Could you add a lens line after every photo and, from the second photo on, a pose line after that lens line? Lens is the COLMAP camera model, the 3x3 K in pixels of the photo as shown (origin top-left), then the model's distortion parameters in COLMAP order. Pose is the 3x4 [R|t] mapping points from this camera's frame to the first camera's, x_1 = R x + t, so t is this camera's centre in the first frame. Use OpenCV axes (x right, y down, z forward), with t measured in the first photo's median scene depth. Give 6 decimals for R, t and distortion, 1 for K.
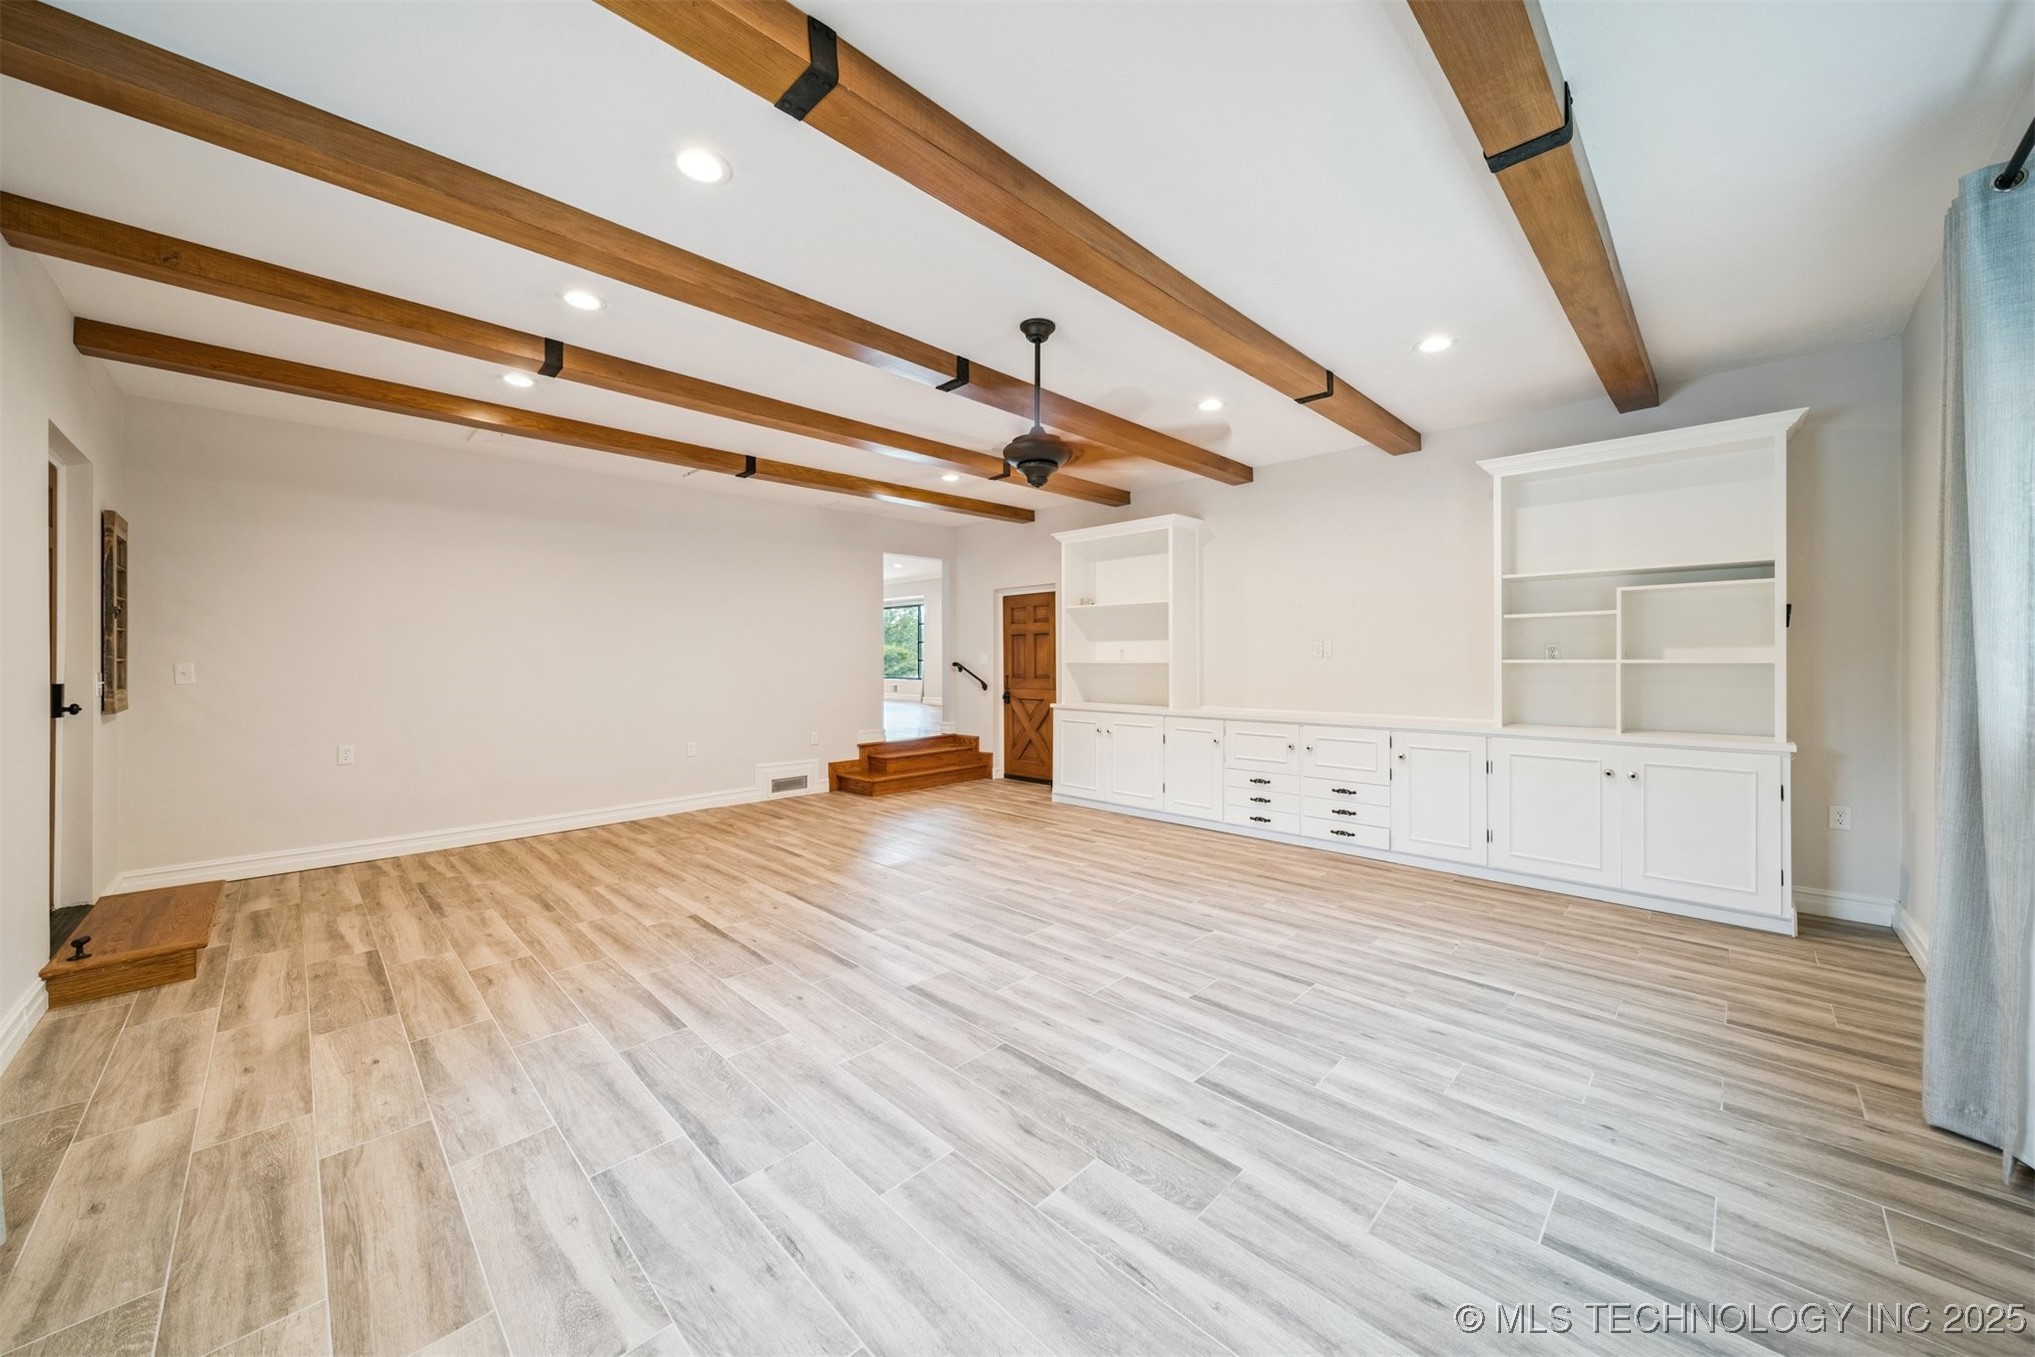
lens RADIAL K [[717.3, 0, 1039.2], [0, 717.3, 664.5], [0, 0, 1]] dist [0.005026, -0.000761]
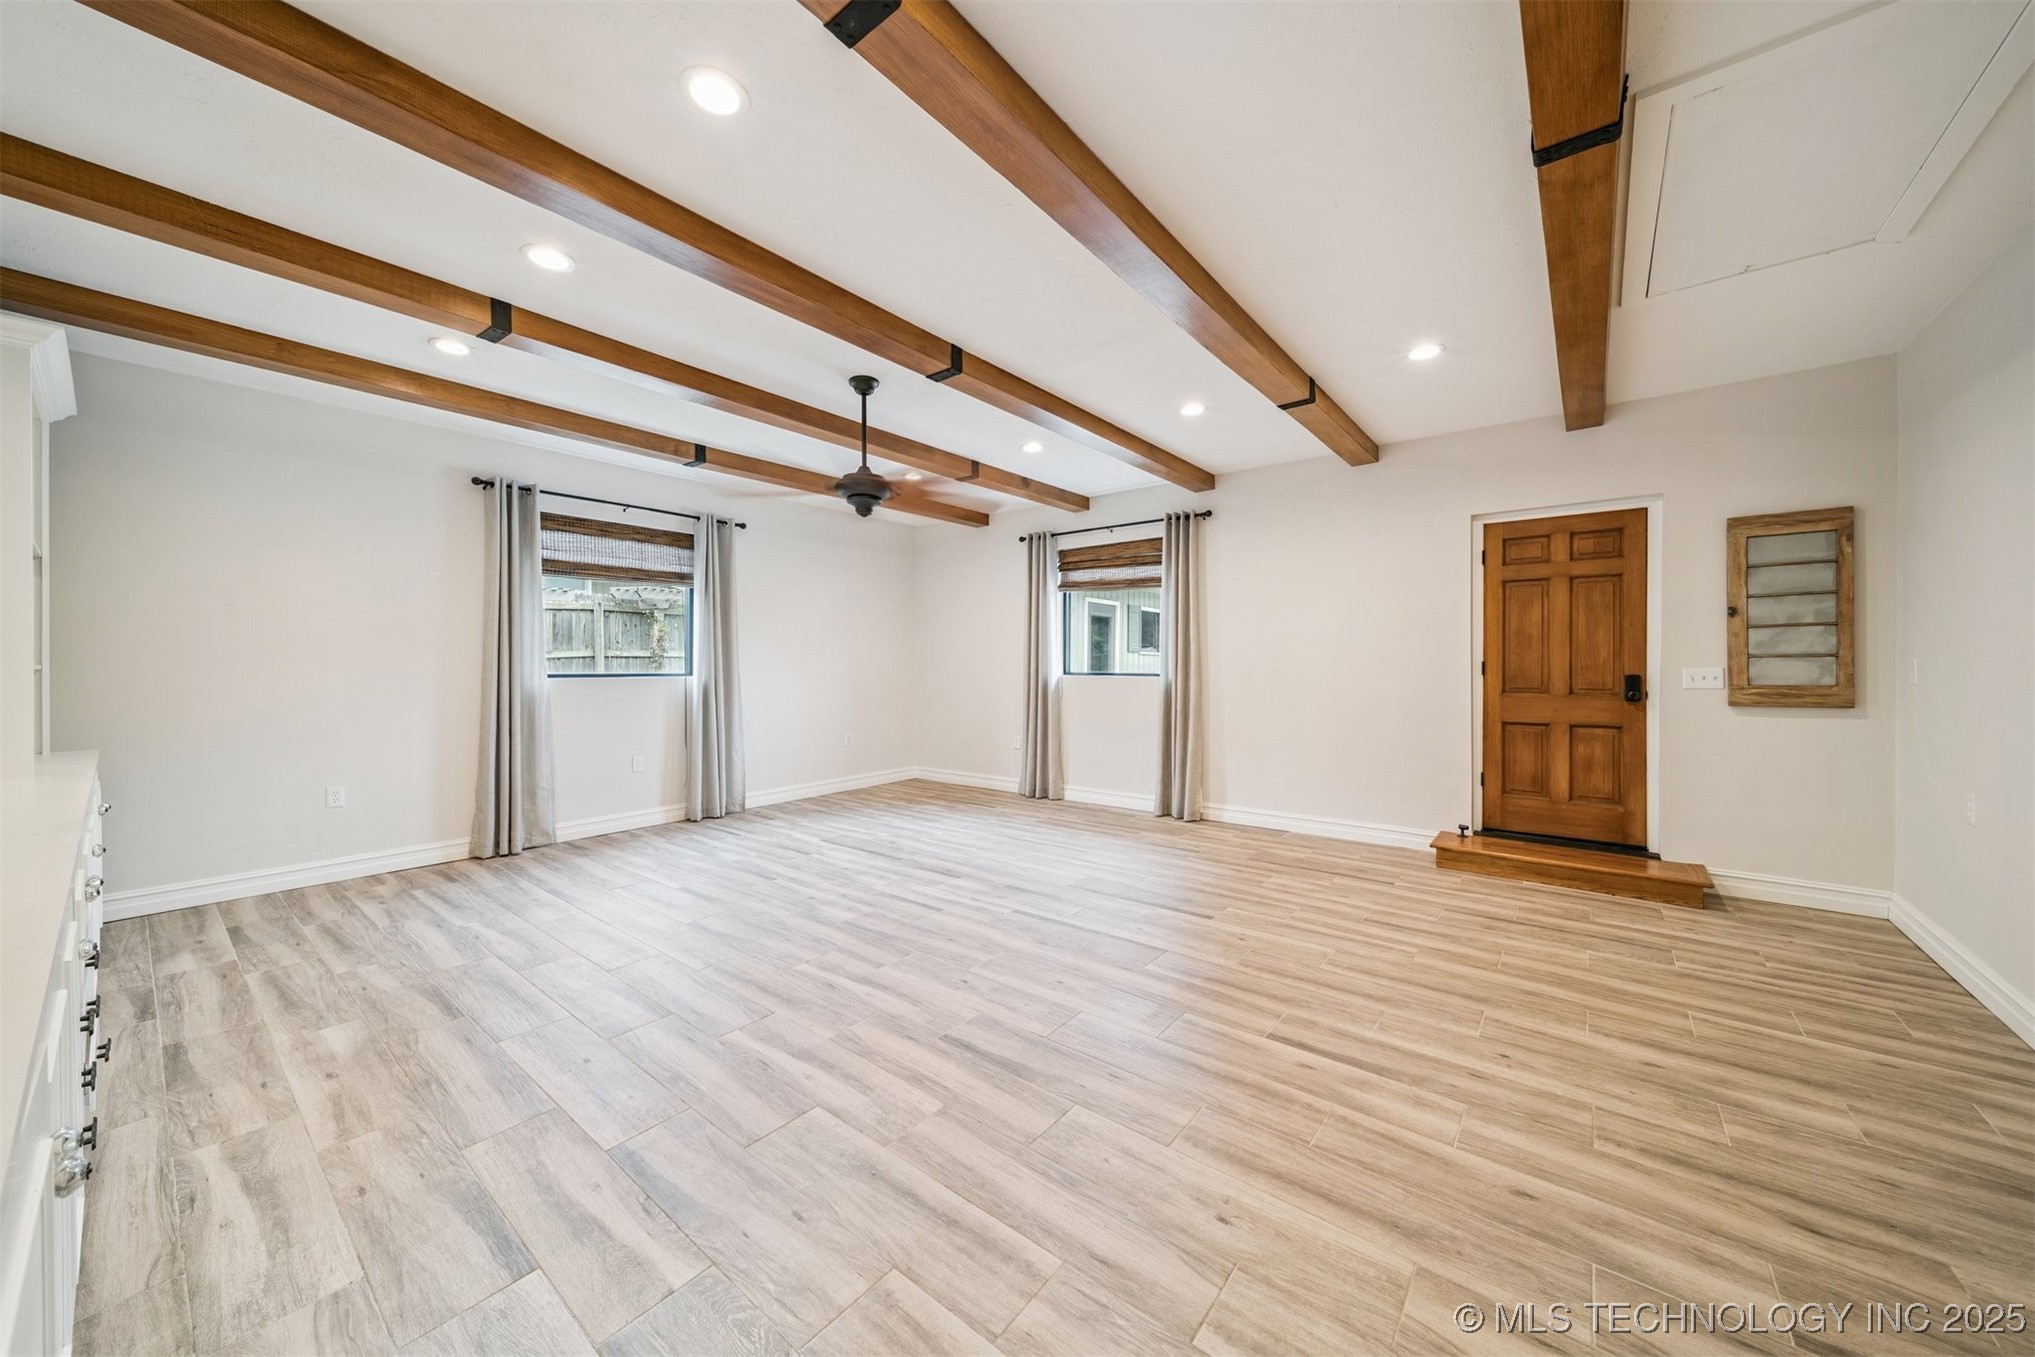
lens RADIAL K [[717.3, 0, 1029.6], [0, 717.3, 666.4], [0, 0, 1]] dist [0.005026, -0.000761]
pose [[-0.995456, 0.006858, -0.094977, -0.147594], [0.005812, 0.999919, 0.011295, -0.009921], [0.095047, 0.010691, -0.995415, 1.998259]]
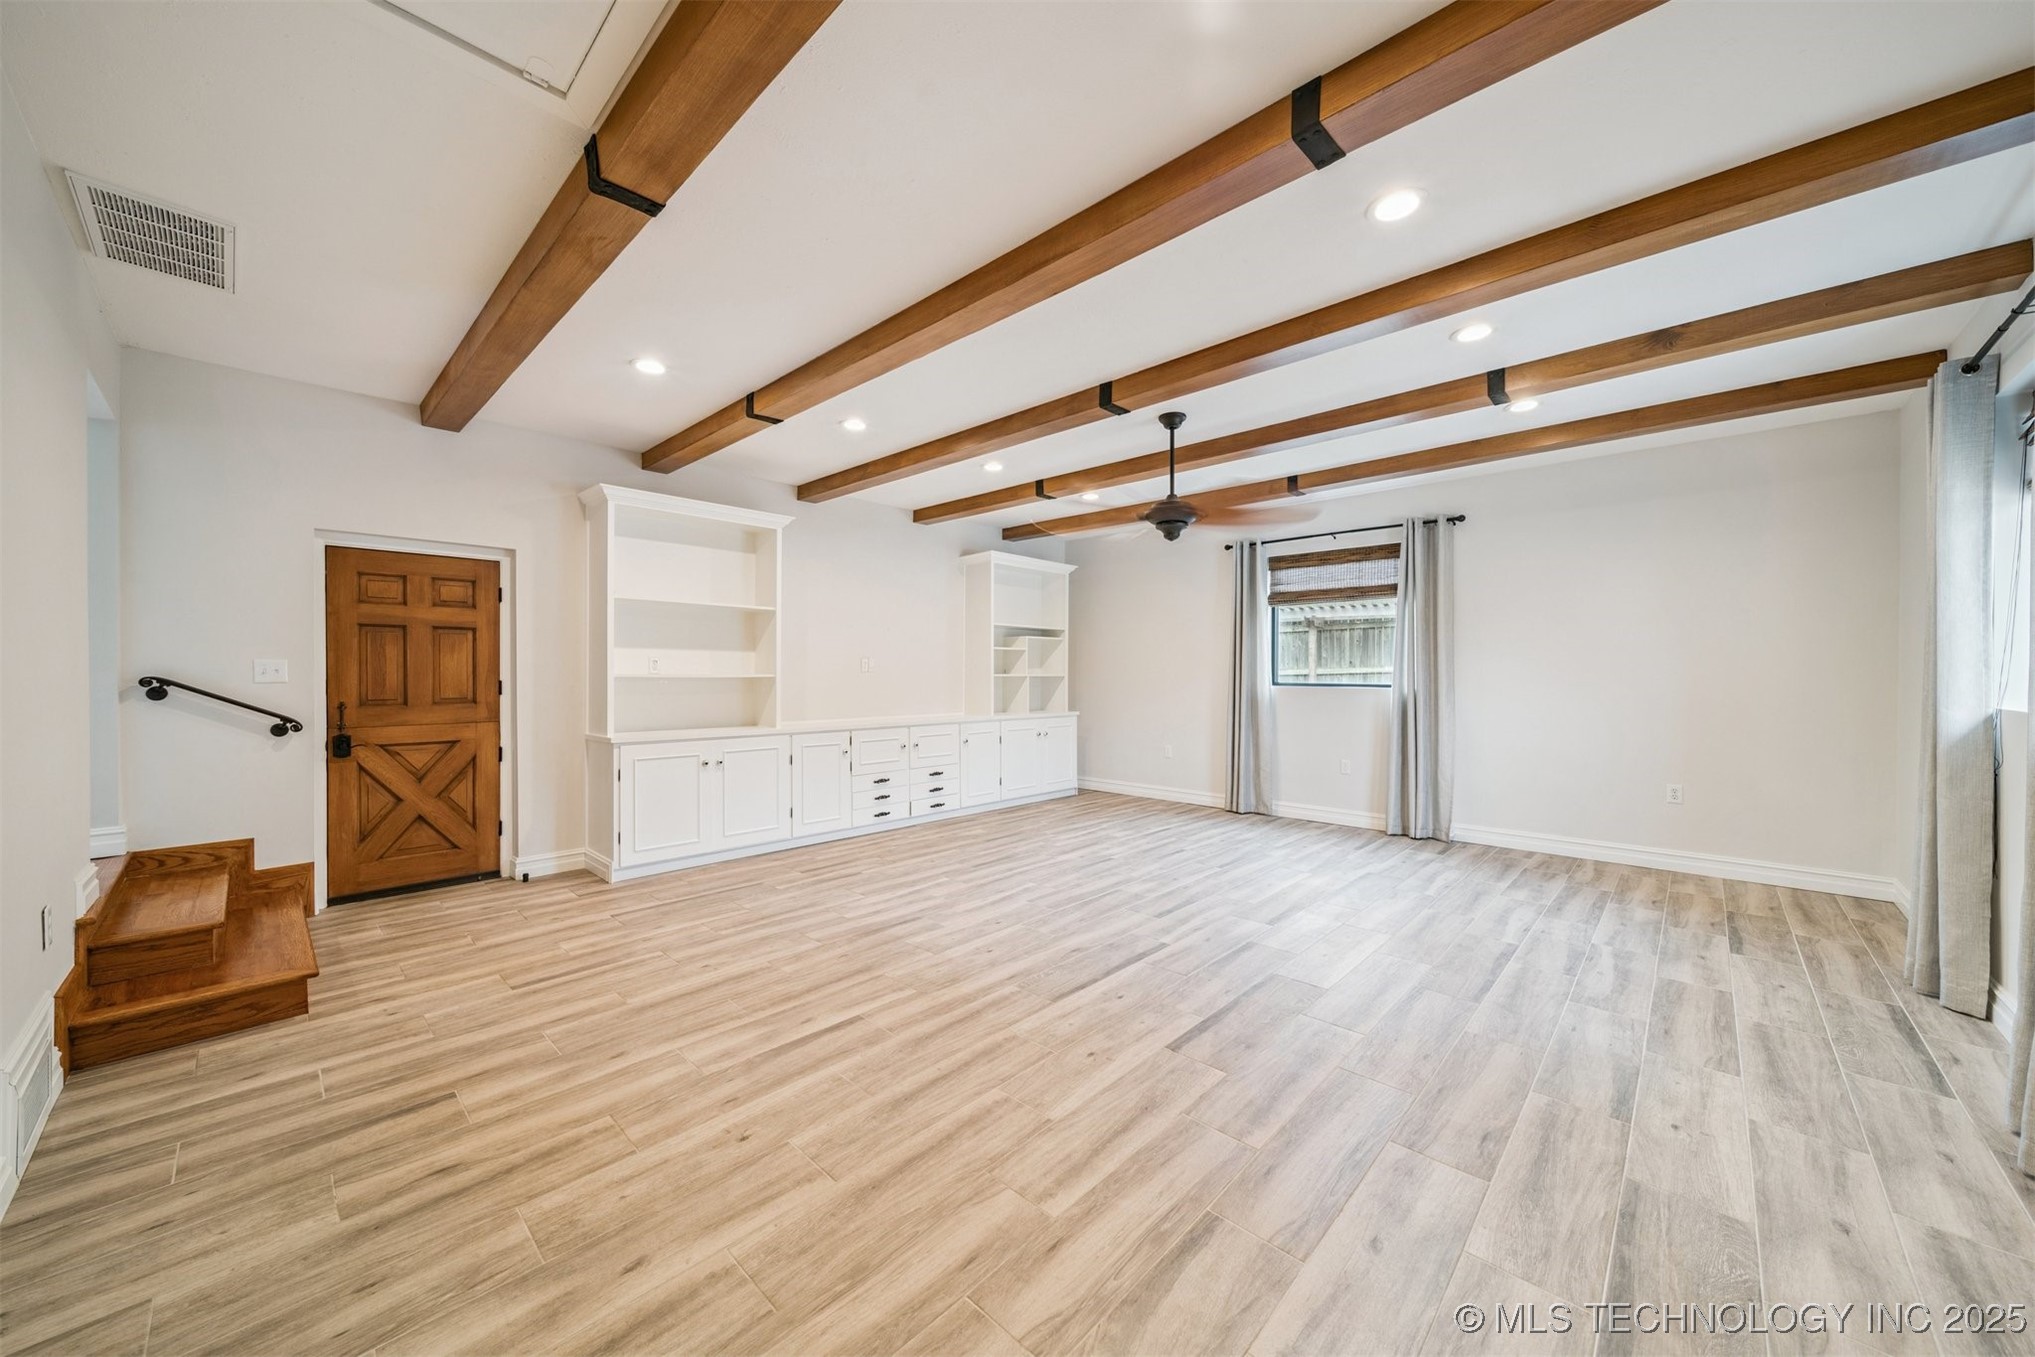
lens RADIAL K [[717.3, 0, 967.5], [0, 717.3, 674.7], [0, 0, 1]] dist [0.005026, -0.000761]
pose [[0.033884, 0.003114, 0.999421, -1.193845], [0.003752, 0.999988, -0.003243, -0.001831], [-0.999419, 0.003859, 0.033872, 1.193841]]
